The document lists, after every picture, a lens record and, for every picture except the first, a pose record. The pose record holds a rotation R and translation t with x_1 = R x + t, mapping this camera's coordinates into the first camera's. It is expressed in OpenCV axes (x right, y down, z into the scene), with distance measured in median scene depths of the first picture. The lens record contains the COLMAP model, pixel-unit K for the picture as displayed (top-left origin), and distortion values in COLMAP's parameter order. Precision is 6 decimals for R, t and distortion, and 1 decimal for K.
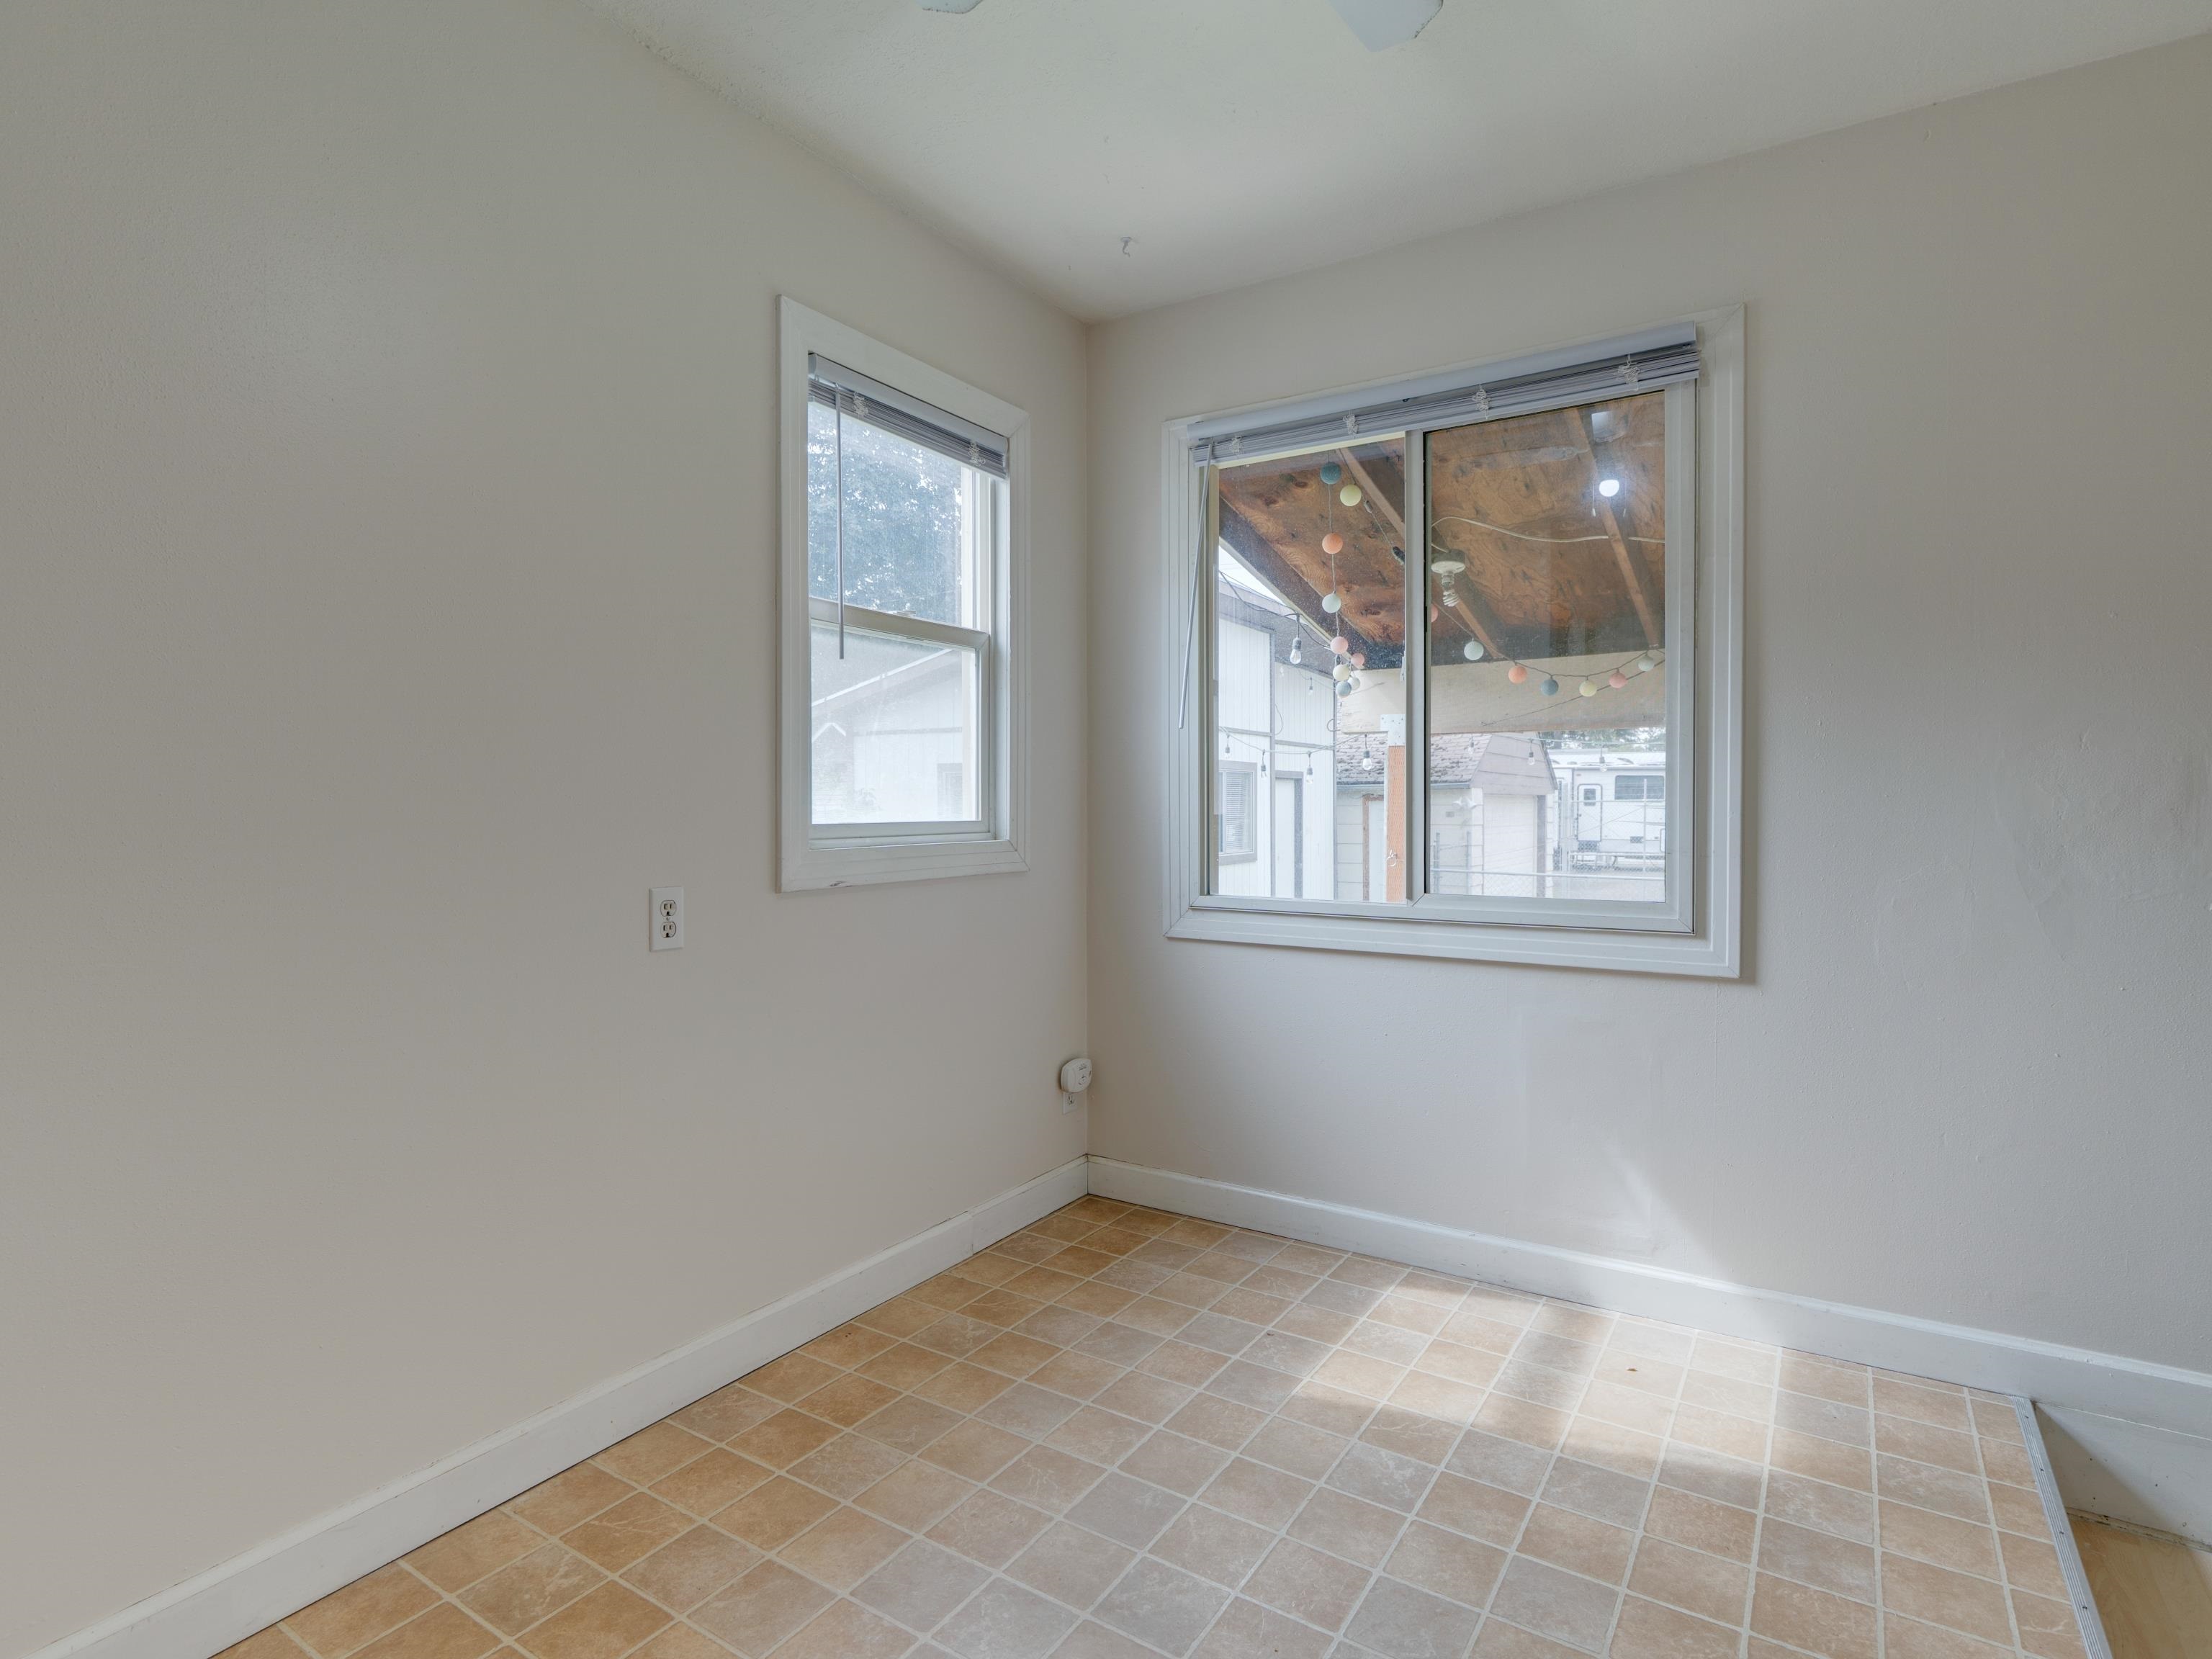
lens RADIAL K [[1143.5, 0, 1136.9], [0, 1143.5, 808.5], [0, 0, 1]] dist [-0.022386, 0.001785]
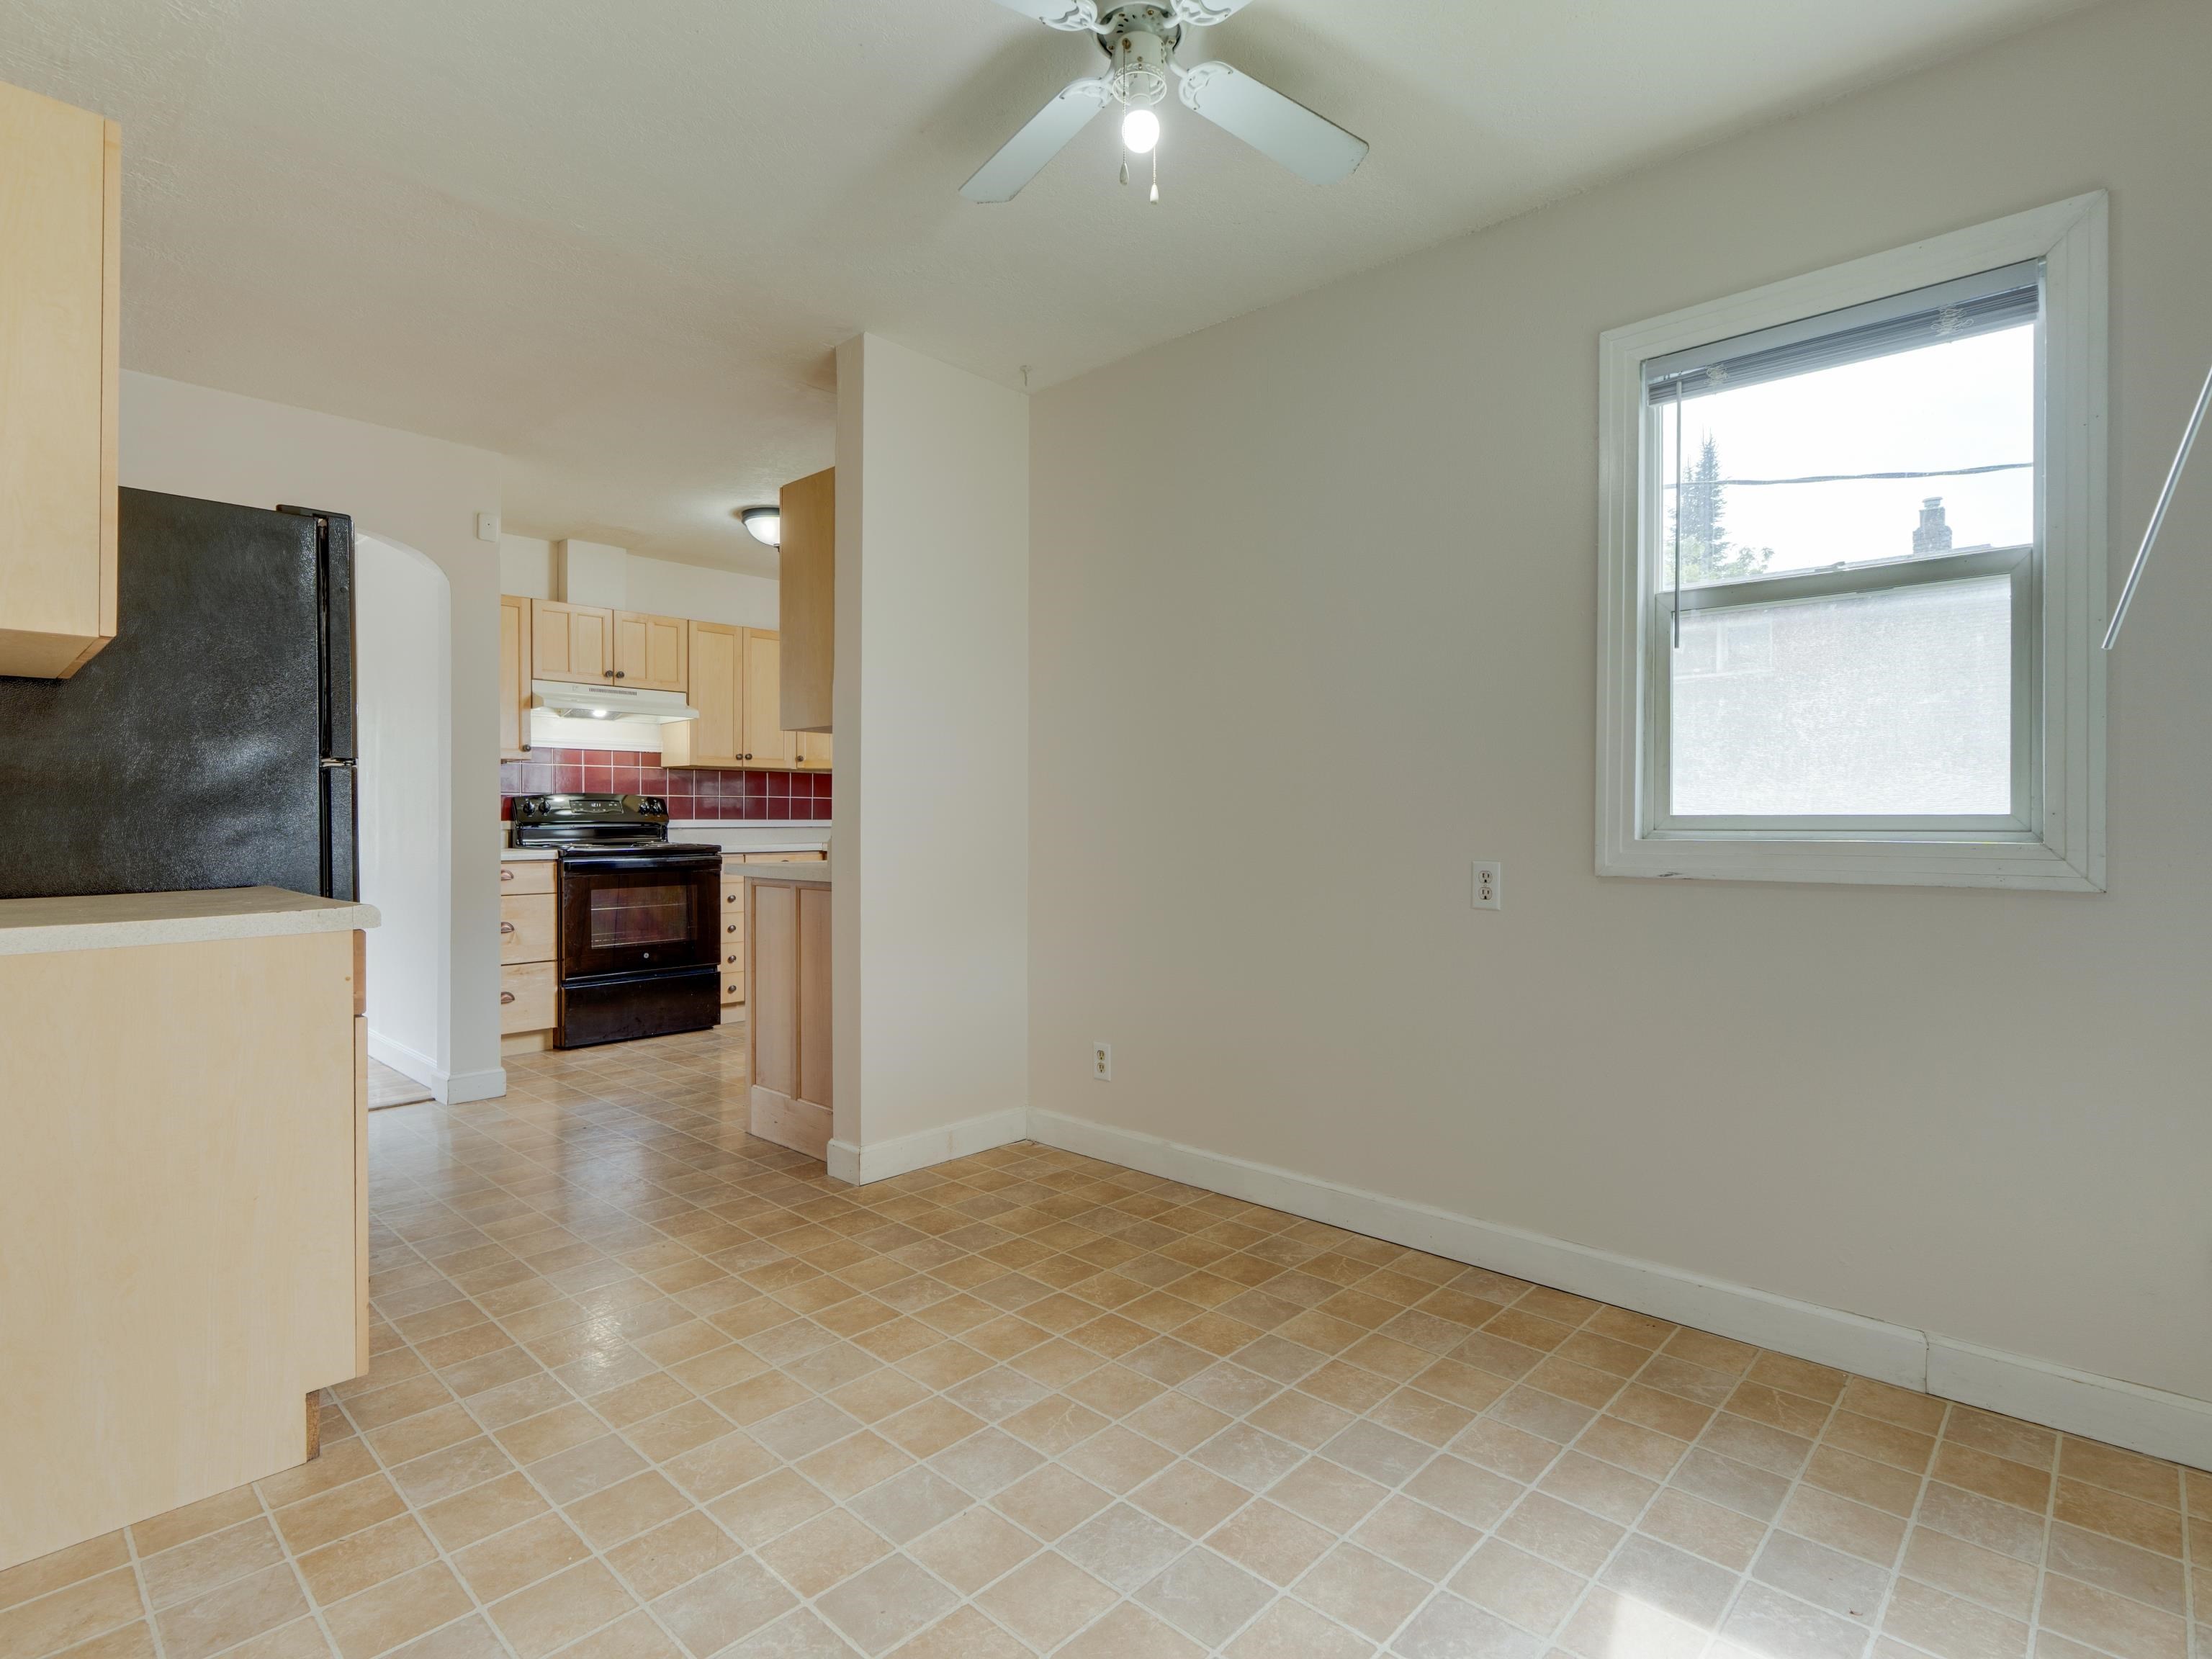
lens RADIAL K [[1093.6, 0, 1098.3], [0, 1093.6, 829.0], [0, 0, 1]] dist [-0.010689, 0.000351]
pose [[-0.206327, 0.002892, -0.978479, 0.730136], [-0.012152, 0.999911, 0.005518, 0.025224], [0.978408, 0.013029, -0.206274, 0.668950]]
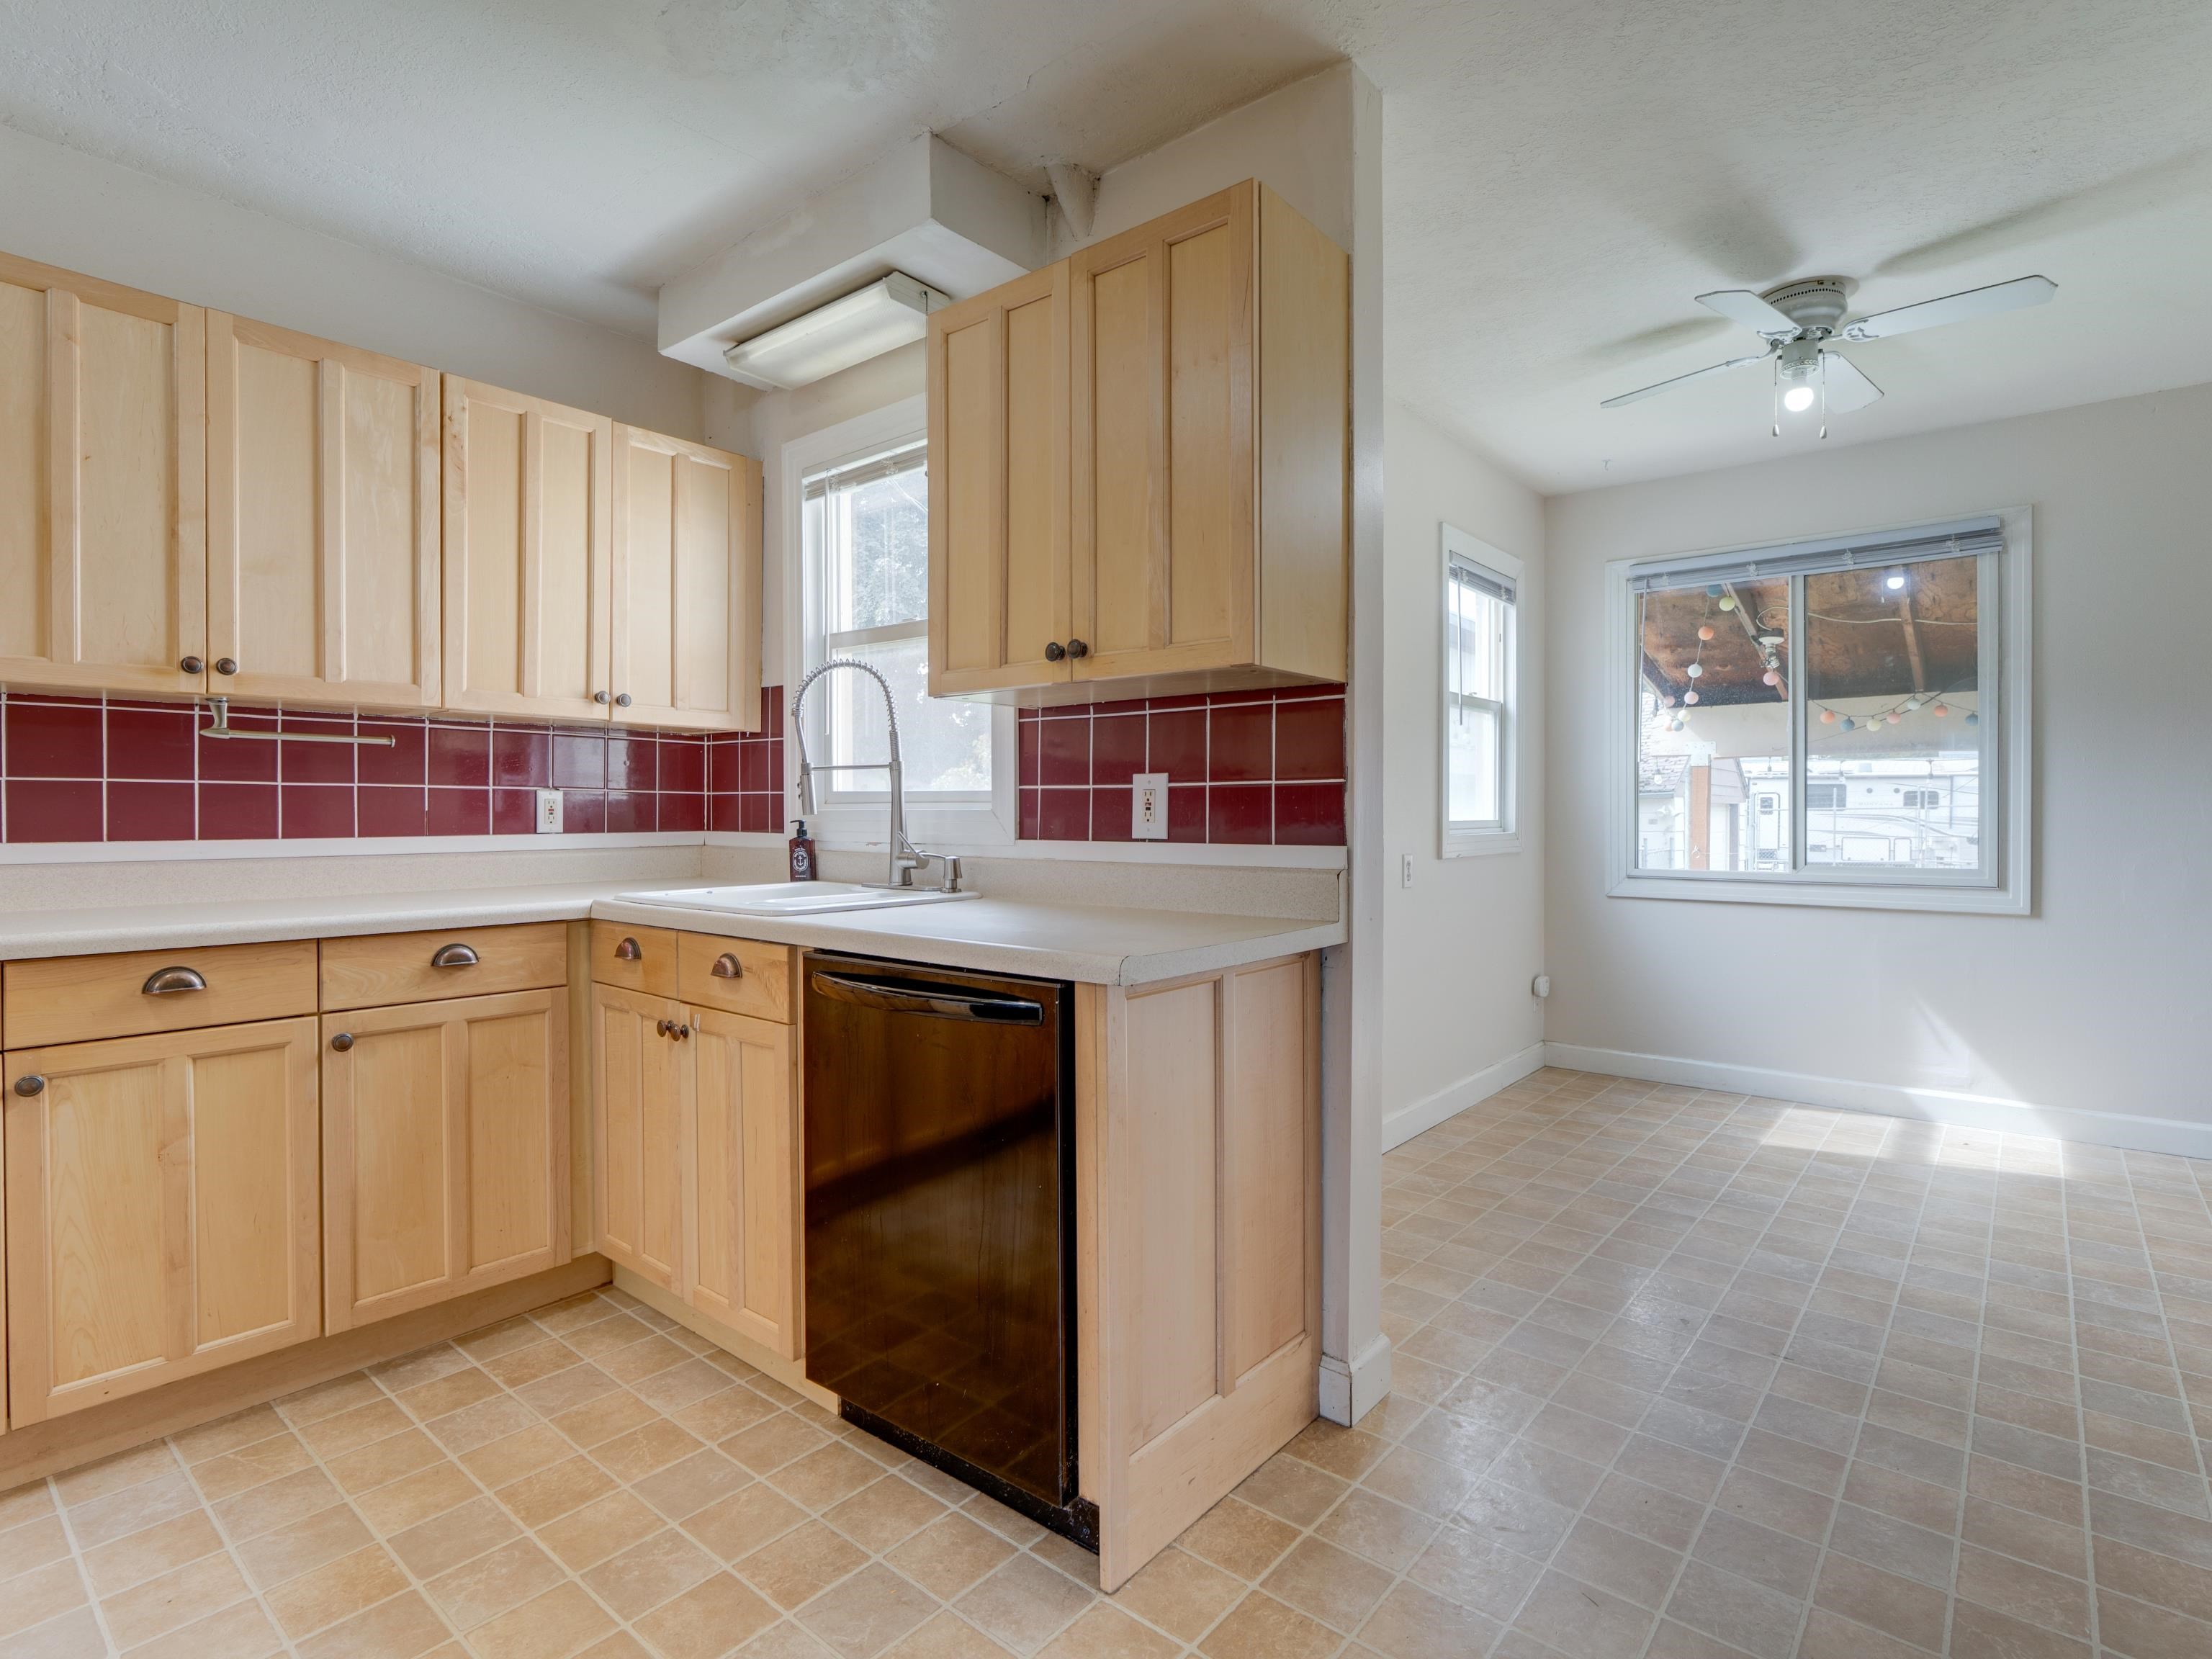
lens RADIAL K [[1093.6, 0, 1152.5], [0, 1093.6, 813.8], [0, 0, 1]] dist [-0.010689, 0.000351]
pose [[0.992058, -0.003285, -0.125739, -0.486537], [0.002705, 0.999985, -0.004782, 0.009190], [0.125752, 0.004404, 0.992052, -0.659151]]
